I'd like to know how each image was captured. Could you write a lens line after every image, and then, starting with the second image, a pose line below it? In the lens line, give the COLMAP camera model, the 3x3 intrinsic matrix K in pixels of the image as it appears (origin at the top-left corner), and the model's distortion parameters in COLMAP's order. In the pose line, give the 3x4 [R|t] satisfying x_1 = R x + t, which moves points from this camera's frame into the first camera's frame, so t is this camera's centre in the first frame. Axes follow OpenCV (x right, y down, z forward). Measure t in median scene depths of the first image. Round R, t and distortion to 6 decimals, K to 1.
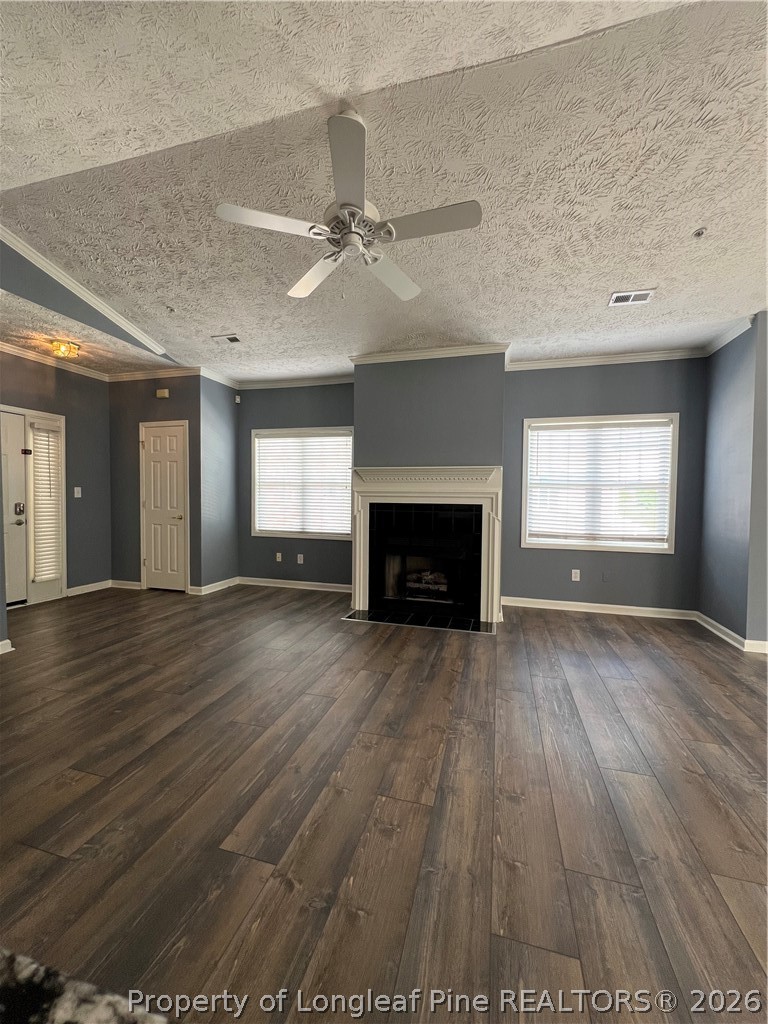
lens RADIAL K [[411.1, 0, 384.9], [0, 411.1, 511.3], [0, 0, 1]] dist [-0.000074, 0.000032]
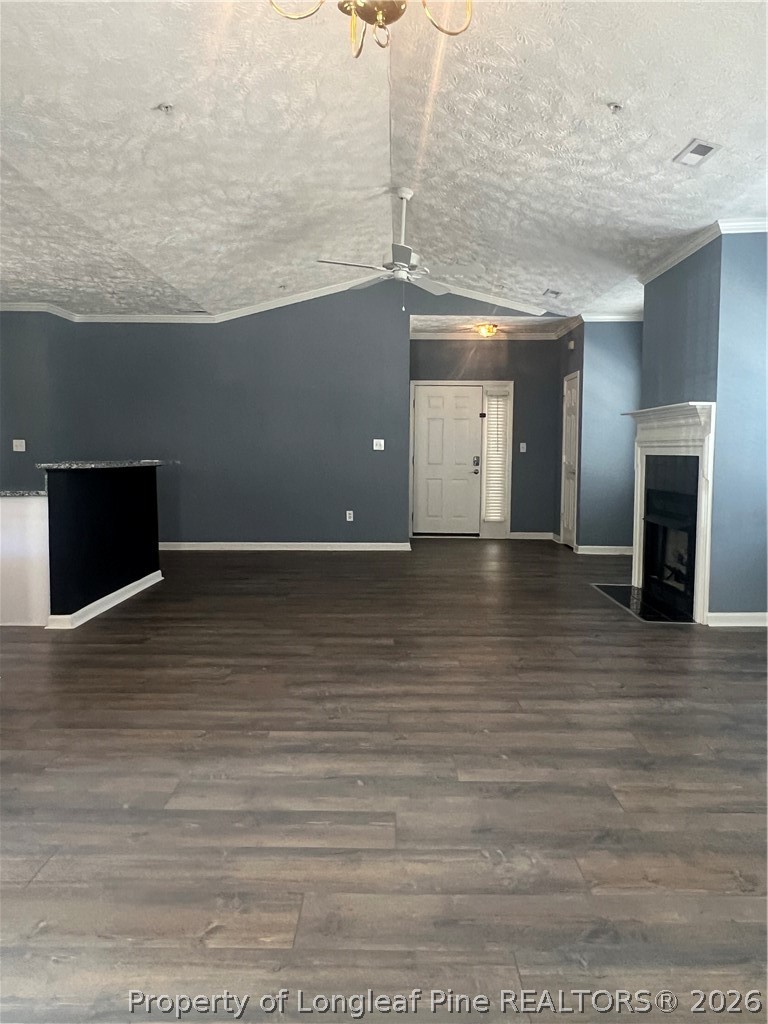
lens RADIAL K [[751.9, 0, 385.3], [0, 751.9, 513.8], [0, 0, 1]] dist [0.003108, -0.001568]
pose [[0.249585, 0.067627, -0.965989, 1.229537], [-0.041081, 0.997400, 0.059211, 0.029604], [0.967481, 0.024905, 0.251714, 0.141871]]
